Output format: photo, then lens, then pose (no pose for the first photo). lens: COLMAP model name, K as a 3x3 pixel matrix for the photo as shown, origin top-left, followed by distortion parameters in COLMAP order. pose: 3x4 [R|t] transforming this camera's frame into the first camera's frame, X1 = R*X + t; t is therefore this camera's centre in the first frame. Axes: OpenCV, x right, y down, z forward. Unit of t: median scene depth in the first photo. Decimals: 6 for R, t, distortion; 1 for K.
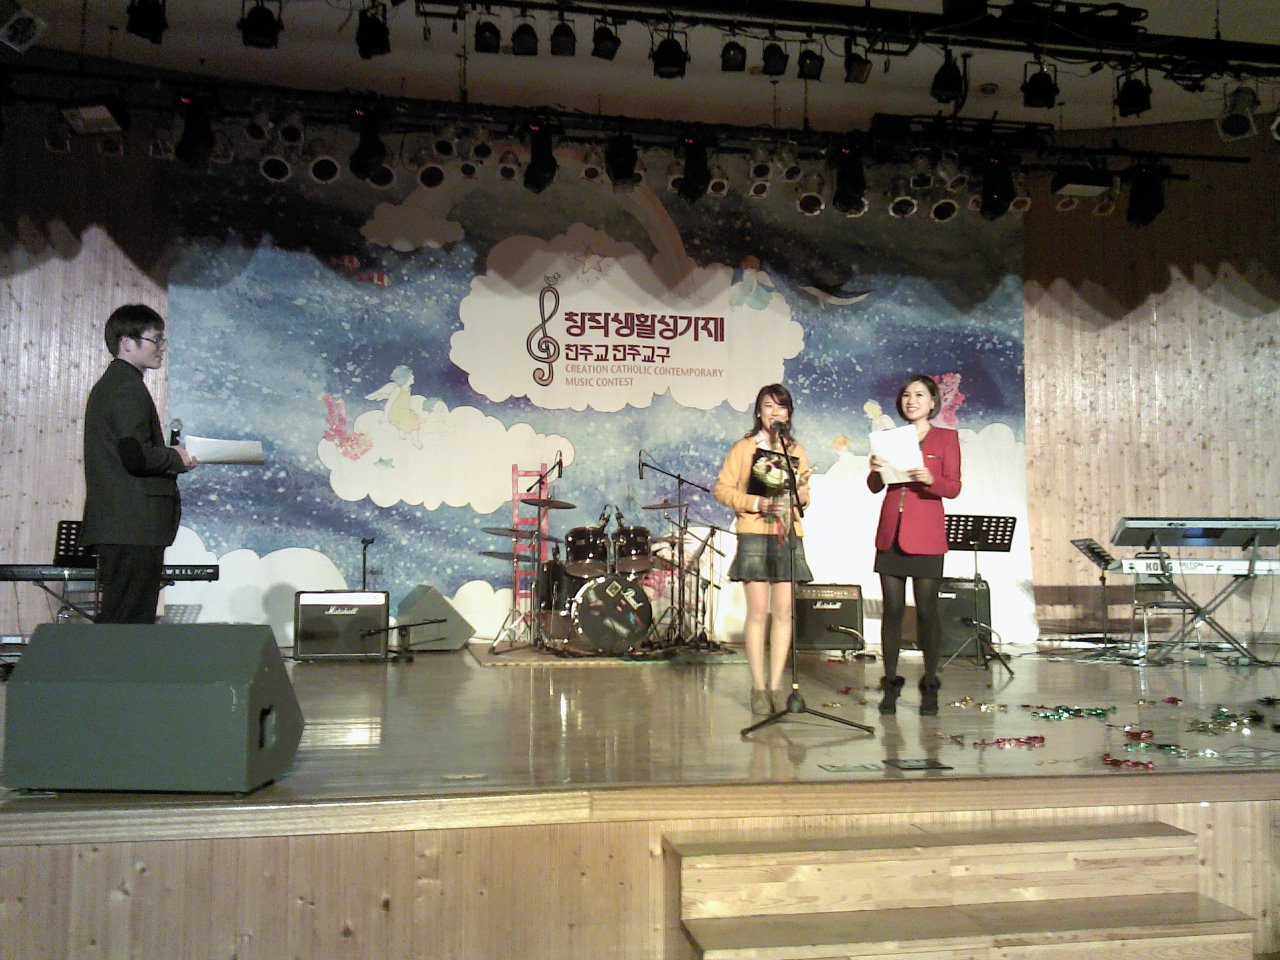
lens RADIAL K [[1256.9, 0, 643.1], [0, 1256.9, 456.8], [0, 0, 1]] dist [0.148969, -0.382159]
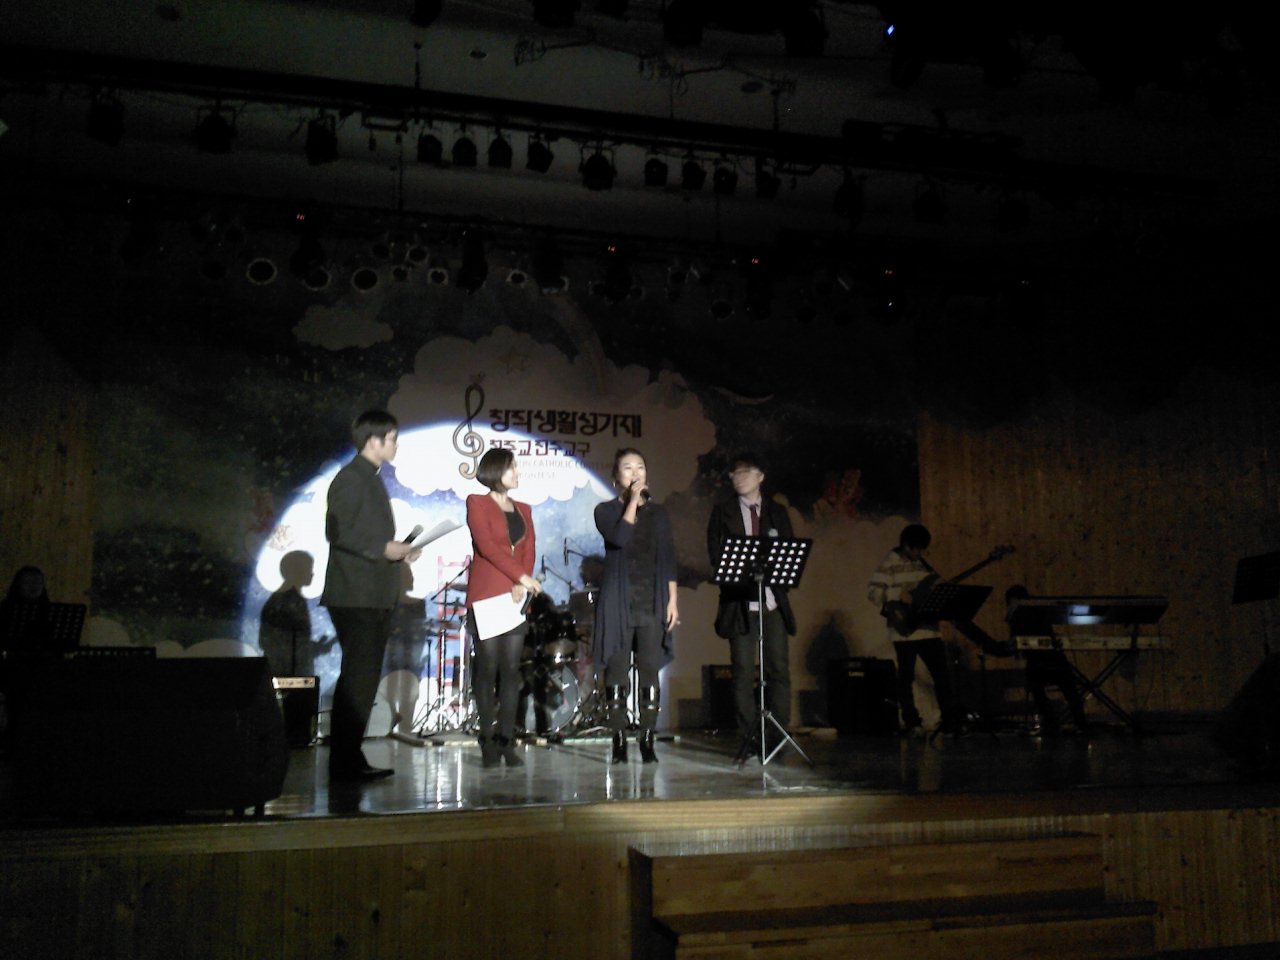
lens RADIAL K [[1256.9, 0, 643.1], [0, 1256.9, 456.8], [0, 0, 1]] dist [0.148969, -0.382159]
pose [[0.996407, 0.000621, 0.084696, -0.024284], [0.007403, 0.995508, -0.094385, 0.024598], [-0.084374, 0.094673, 0.991926, -0.043112]]
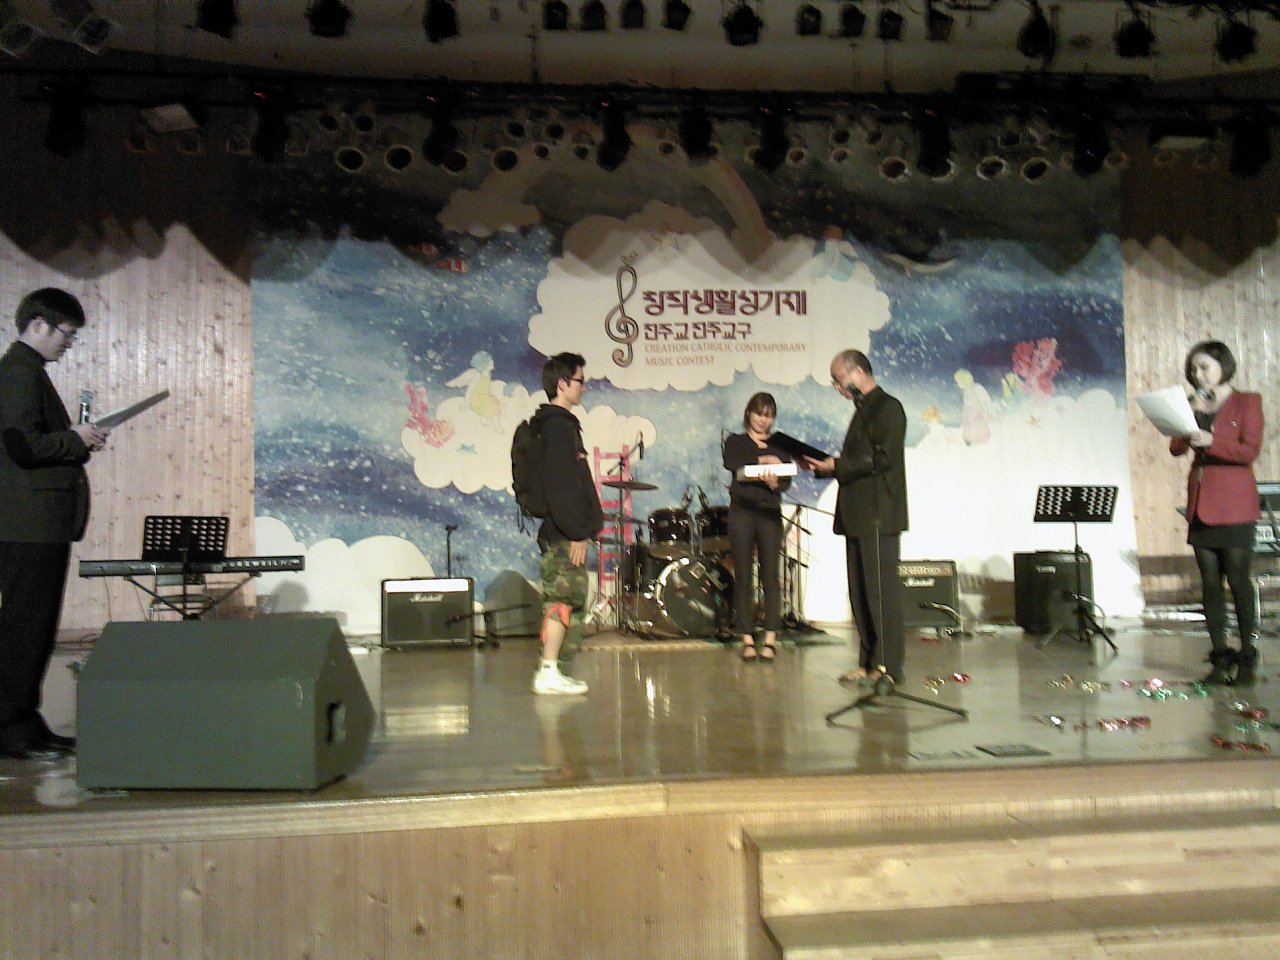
lens RADIAL K [[1258.1, 0, 643.1], [0, 1258.1, 455.6], [0, 0, 1]] dist [0.154248, -0.411613]
pose [[0.996874, -0.028796, -0.073576, 0.007149], [0.029864, 0.999463, 0.013454, 0.000397], [0.073149, -0.015609, 0.997199, 0.014586]]
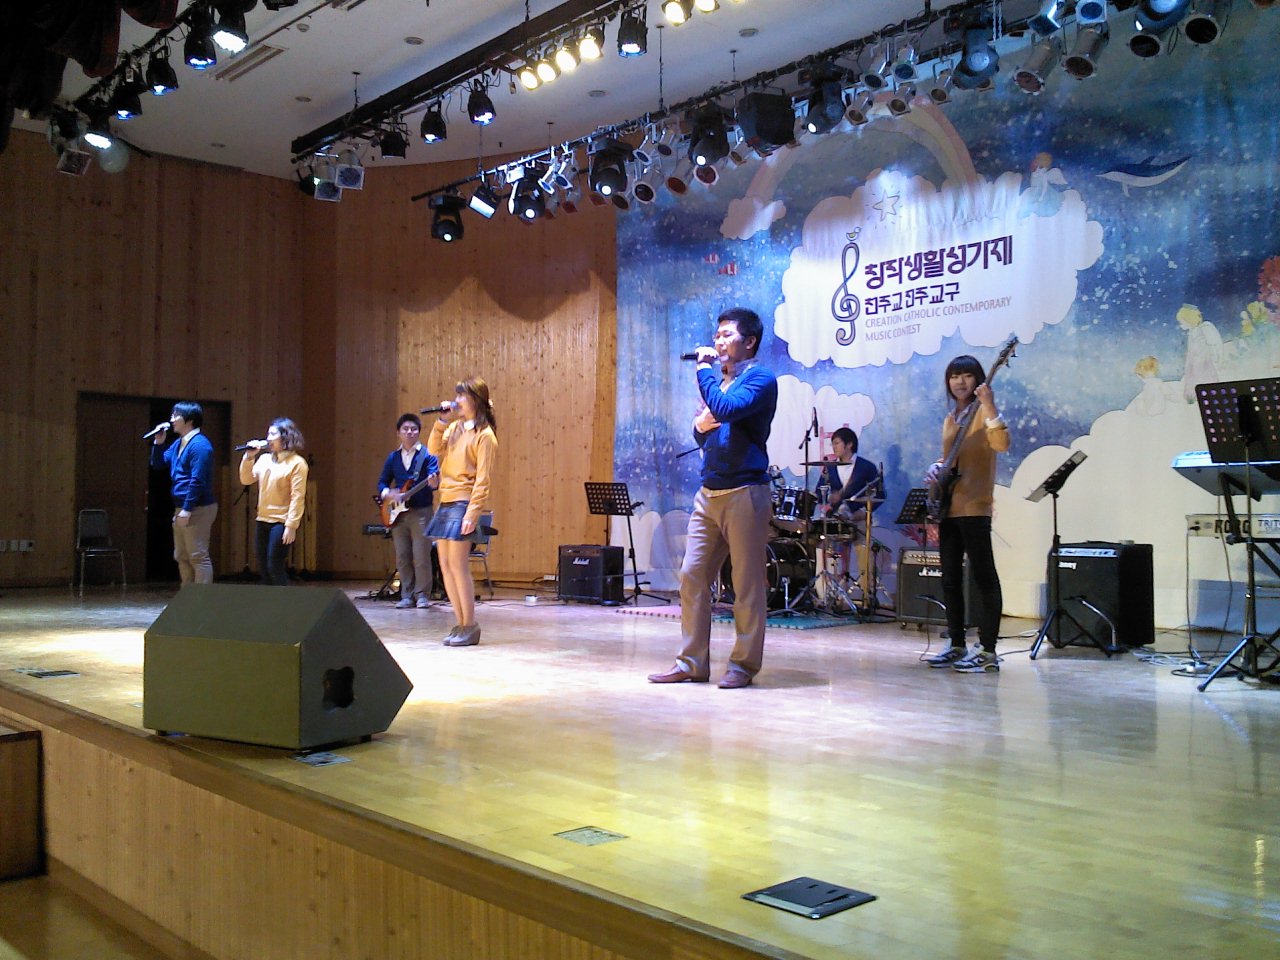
lens RADIAL K [[1242.0, 0, 641.3], [0, 1242.0, 460.9], [0, 0, 1]] dist [0.160707, -0.338938]
pose [[0.512308, -0.042970, -0.857726, 0.684798], [0.074092, 0.997235, -0.005705, 0.028419], [0.855600, -0.060628, 0.514075, 0.355447]]
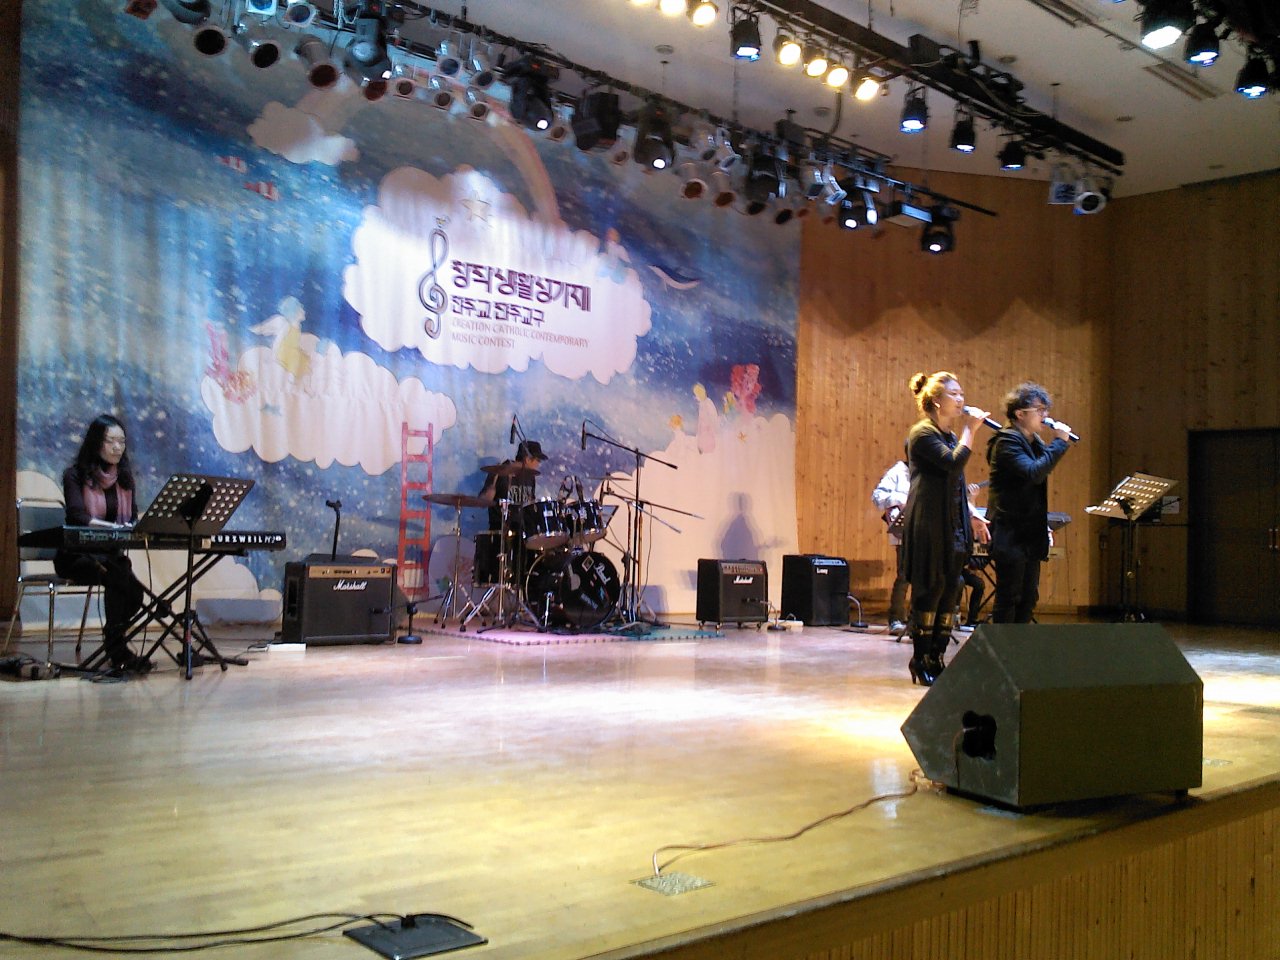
lens RADIAL K [[1258.3, 0, 638.0], [0, 1258.3, 455.8], [0, 0, 1]] dist [0.163114, -0.450369]
pose [[0.843214, 0.056587, 0.534592, -0.443899], [-0.074348, 0.997163, 0.011719, 0.007163], [-0.532412, -0.049627, 0.845029, 0.142291]]
